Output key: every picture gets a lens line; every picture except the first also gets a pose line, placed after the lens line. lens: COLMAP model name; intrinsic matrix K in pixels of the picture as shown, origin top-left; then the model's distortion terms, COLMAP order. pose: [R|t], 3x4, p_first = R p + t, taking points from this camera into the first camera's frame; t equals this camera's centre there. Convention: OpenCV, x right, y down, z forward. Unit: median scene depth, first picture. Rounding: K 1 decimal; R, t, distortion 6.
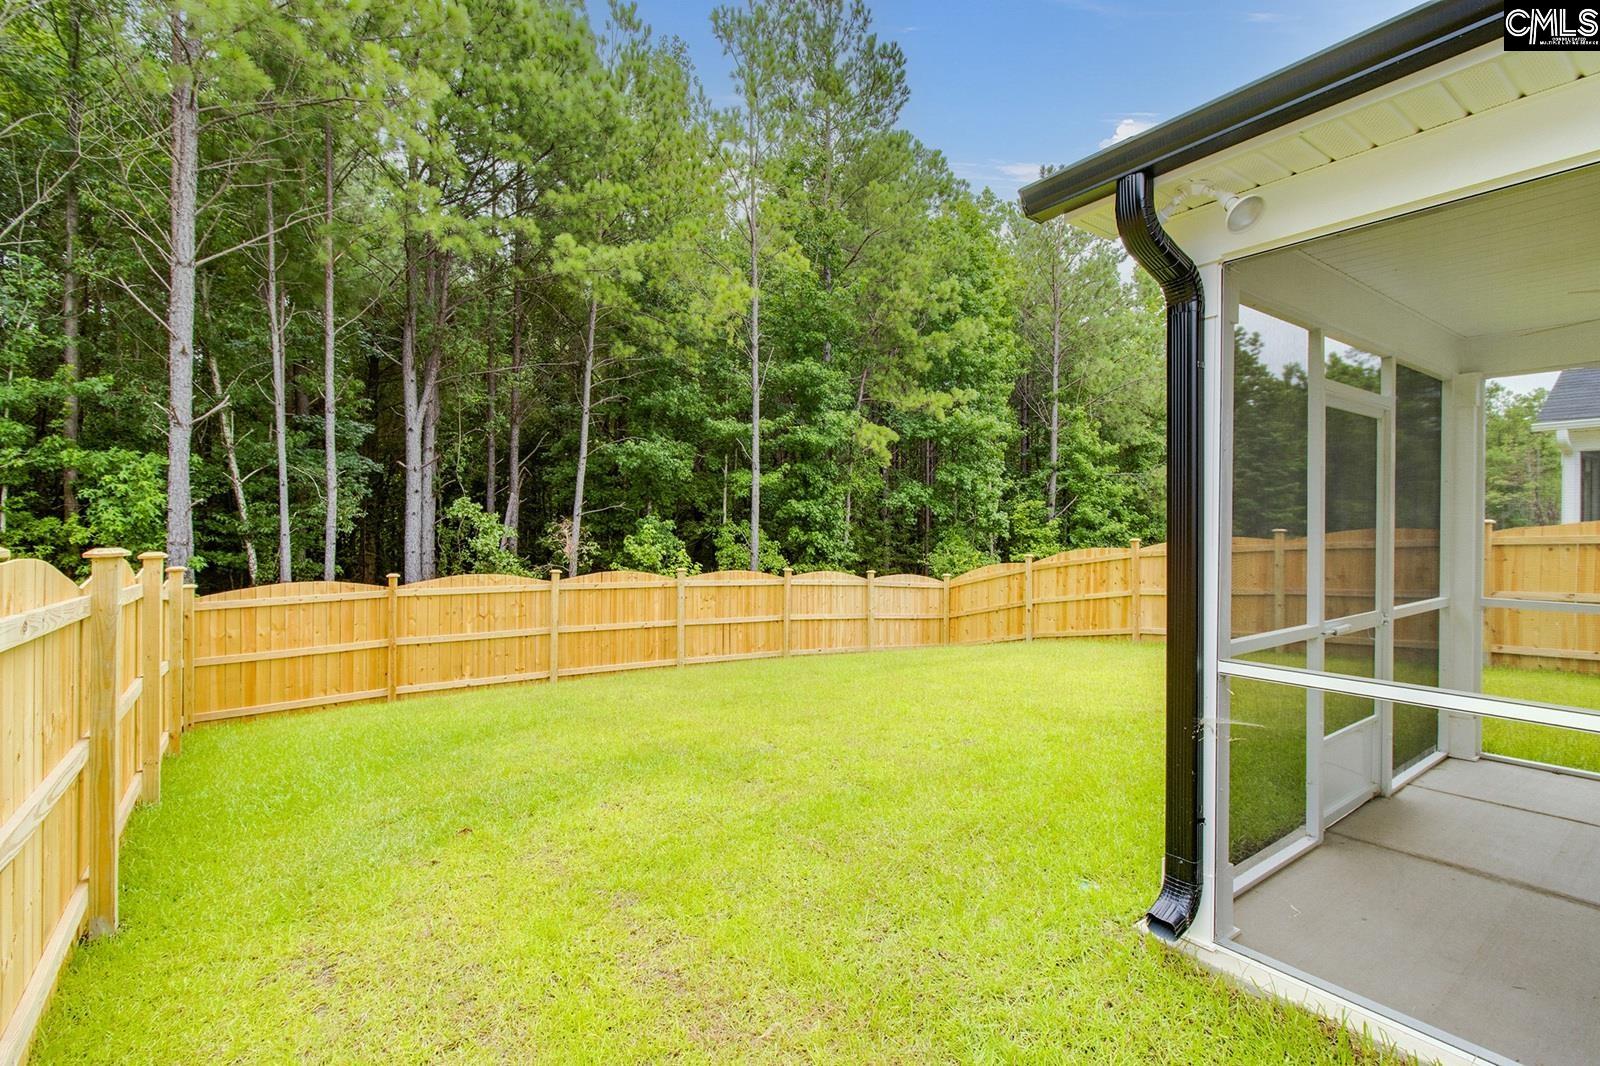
lens RADIAL K [[742.4, 0, 809.1], [0, 742.4, 523.3], [0, 0, 1]] dist [-0.001719, -0.000111]
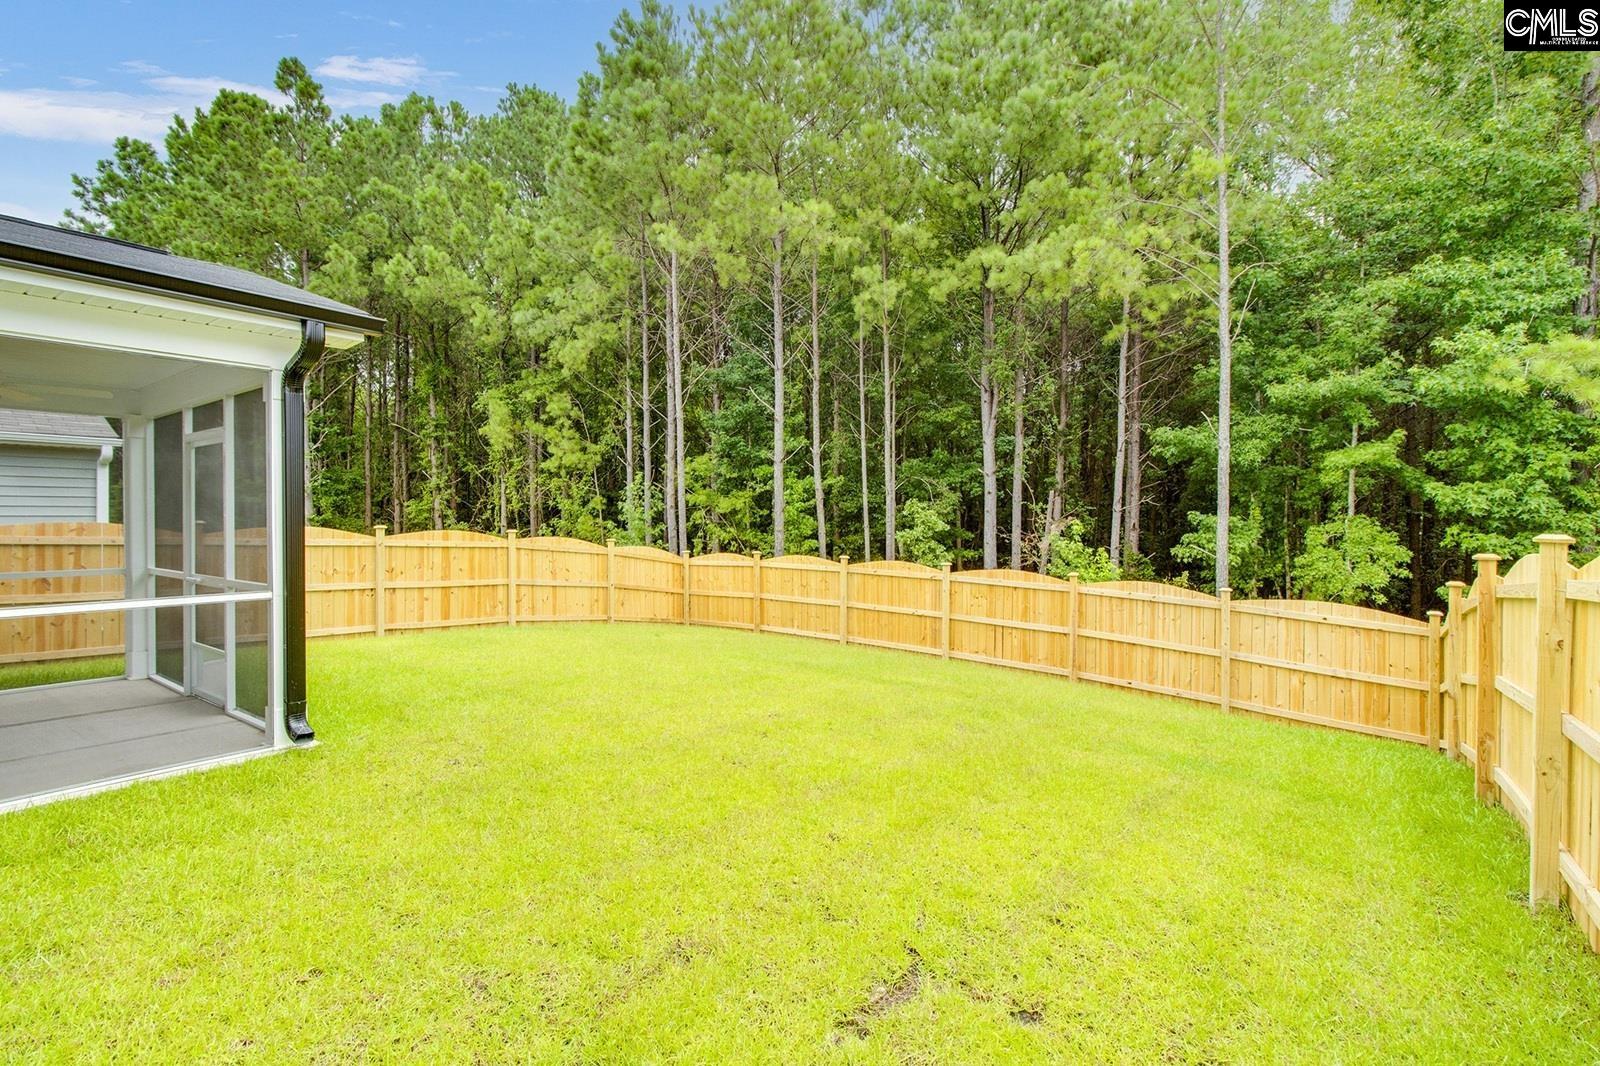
lens RADIAL K [[742.4, 0, 809.1], [0, 742.4, 523.3], [0, 0, 1]] dist [-0.001719, -0.000111]
pose [[0.266166, -0.004216, -0.963918, 0.730063], [-0.006241, 0.999962, -0.006097, 0.012947], [0.963907, 0.007639, 0.266129, 0.517756]]
